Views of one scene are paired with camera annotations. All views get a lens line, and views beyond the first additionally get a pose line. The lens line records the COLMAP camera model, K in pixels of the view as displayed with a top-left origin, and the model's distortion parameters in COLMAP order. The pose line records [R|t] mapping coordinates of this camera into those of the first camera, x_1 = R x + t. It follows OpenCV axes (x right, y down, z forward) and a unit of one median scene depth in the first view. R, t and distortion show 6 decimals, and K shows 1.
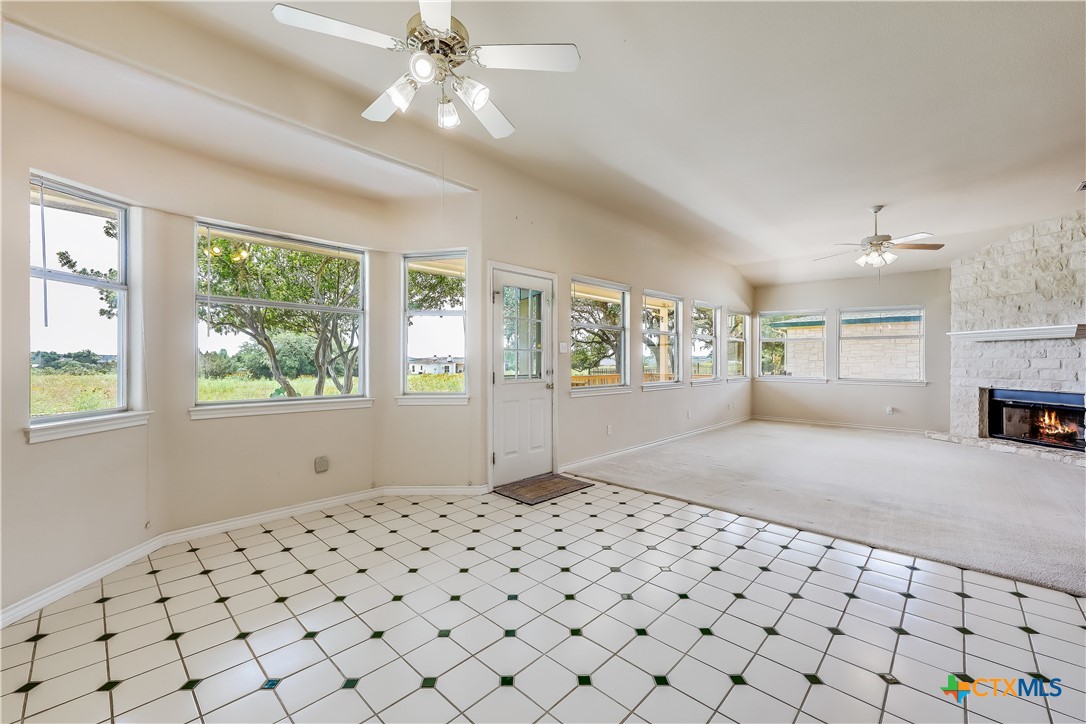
lens RADIAL K [[435.5, 0, 537.7], [0, 435.5, 361.7], [0, 0, 1]] dist [0.000018, 0.000265]
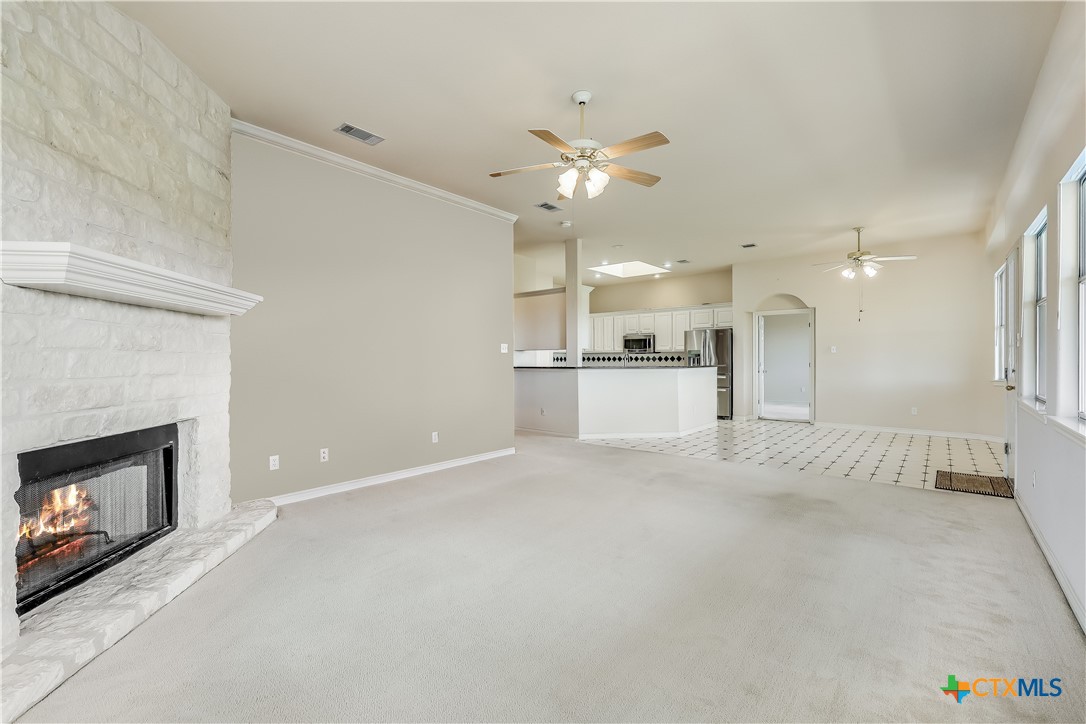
lens RADIAL K [[454.8, 0, 546.2], [0, 454.8, 359.7], [0, 0, 1]] dist [0.000320, 0.000031]
pose [[-0.998184, 0.003535, -0.060128, 0.726396], [0.003460, 0.999993, 0.001347, 0.001466], [0.060132, 0.001136, -0.998190, 1.354069]]
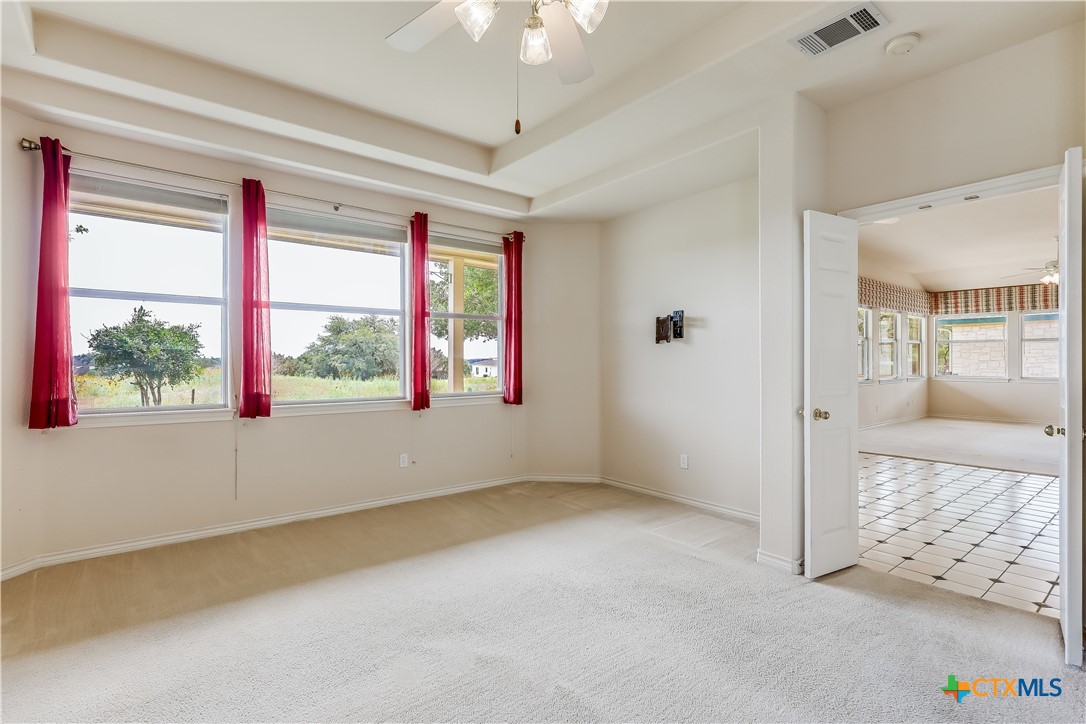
lens RADIAL K [[519.2, 0, 536.6], [0, 519.2, 364.2], [0, 0, 1]] dist [0.001564, 0.000288]
pose [[0.991305, -0.001572, -0.131574, -0.424489], [0.001936, 0.999995, 0.002643, -0.000800], [0.131569, -0.002875, 0.991303, -0.561636]]
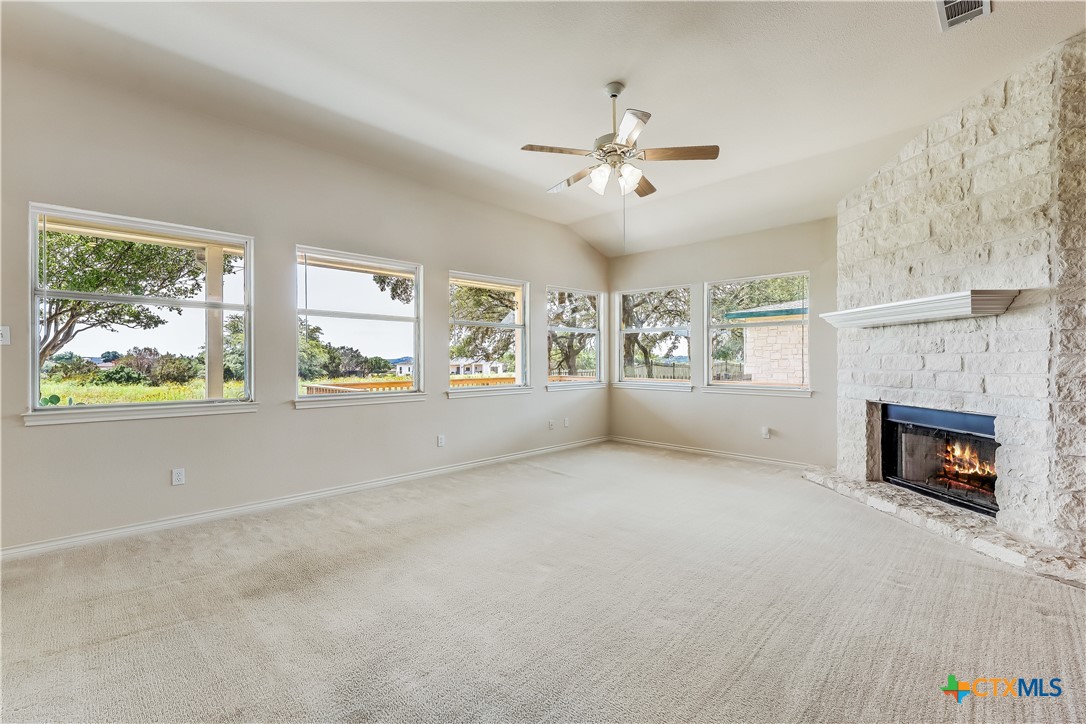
lens RADIAL K [[468.6, 0, 541.5], [0, 468.6, 361.1], [0, 0, 1]] dist [0.001493, 0.000314]
pose [[0.999679, -0.004523, -0.024937, 0.585587], [0.004464, 0.999987, -0.002457, 0.001712], [0.024947, 0.002345, 0.999686, 0.326854]]
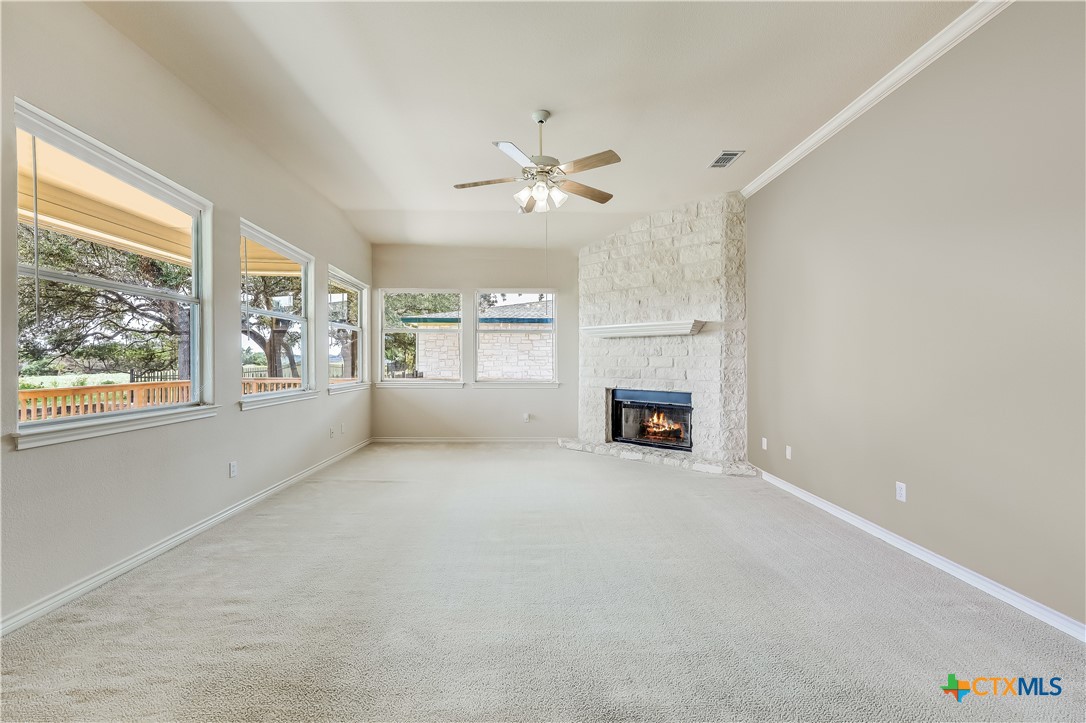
lens RADIAL K [[435.5, 0, 537.7], [0, 435.5, 361.2], [0, 0, 1]] dist [0.000018, 0.000265]
pose [[0.707523, -0.003539, 0.706682, 0.275480], [0.002944, 0.999994, 0.002060, 0.000383], [-0.706685, 0.000623, 0.707528, 0.469989]]
